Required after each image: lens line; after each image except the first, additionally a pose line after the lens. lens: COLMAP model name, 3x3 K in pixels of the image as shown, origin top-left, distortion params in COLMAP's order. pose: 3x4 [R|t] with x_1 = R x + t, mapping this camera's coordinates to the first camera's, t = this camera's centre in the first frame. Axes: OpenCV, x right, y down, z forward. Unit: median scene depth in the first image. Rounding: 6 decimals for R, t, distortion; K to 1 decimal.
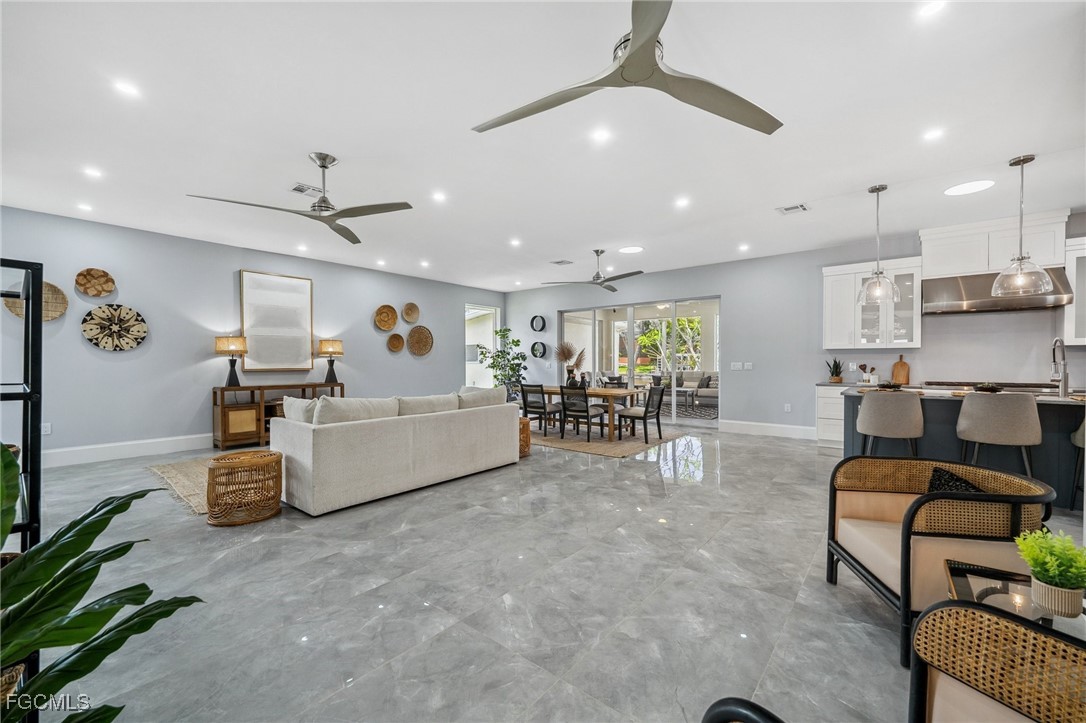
lens RADIAL K [[430.9, 0, 547.5], [0, 430.9, 365.5], [0, 0, 1]] dist [-0.000153, 0.000092]
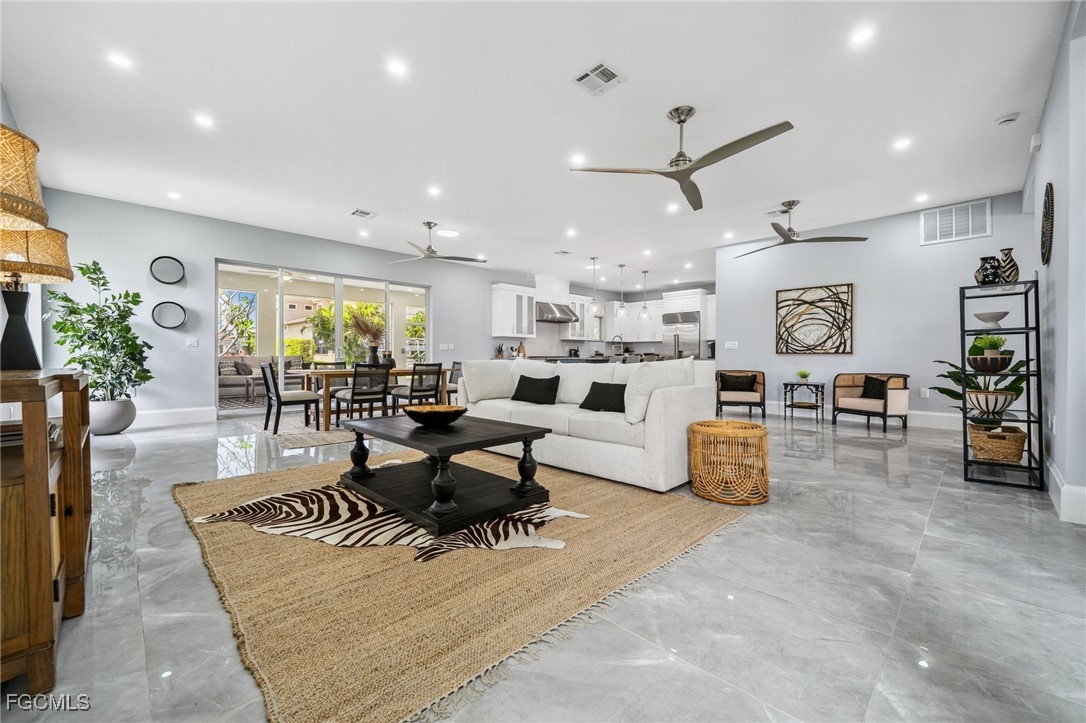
lens RADIAL K [[430.9, 0, 544.2], [0, 430.9, 360.4], [0, 0, 1]] dist [-0.000153, 0.000092]
pose [[0.106643, -0.004727, 0.994286, -0.928646], [0.007100, 0.999967, 0.003992, 0.045707], [-0.994272, 0.006634, 0.106673, 0.710936]]
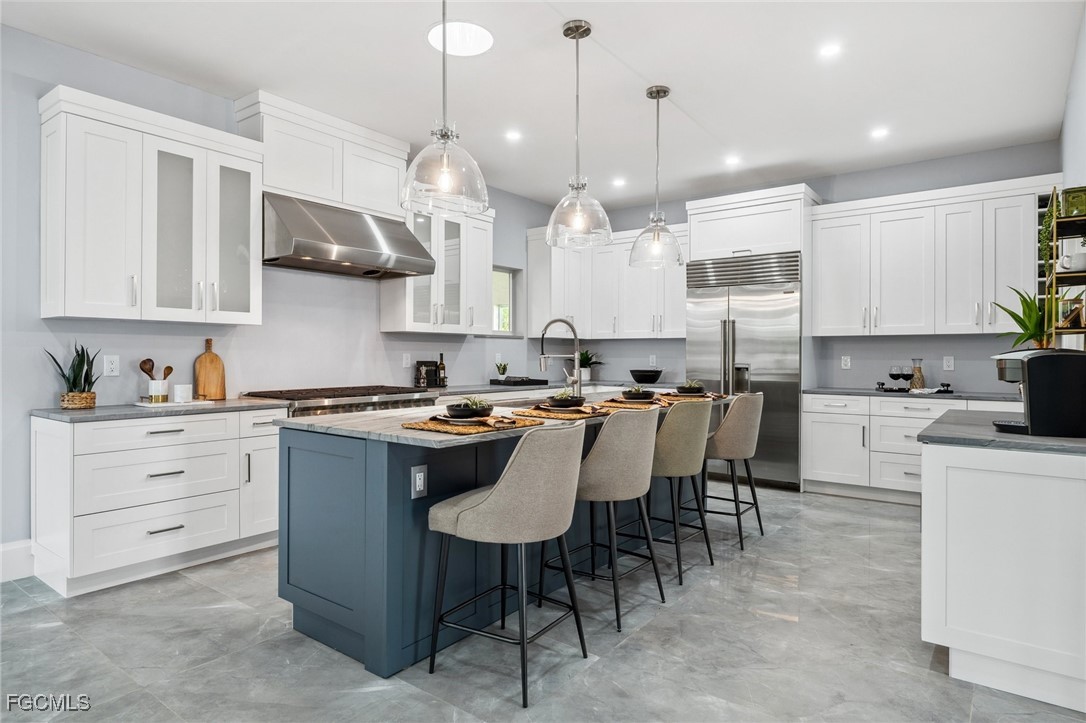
lens RADIAL K [[615.4, 0, 537.5], [0, 615.4, 354.1], [0, 0, 1]] dist [-0.002462, -0.000031]
pose [[-0.026192, 0.005051, 0.999644, 0.127294], [0.004436, 0.999978, -0.004937, -0.002844], [-0.999647, 0.004305, -0.026214, 0.647632]]
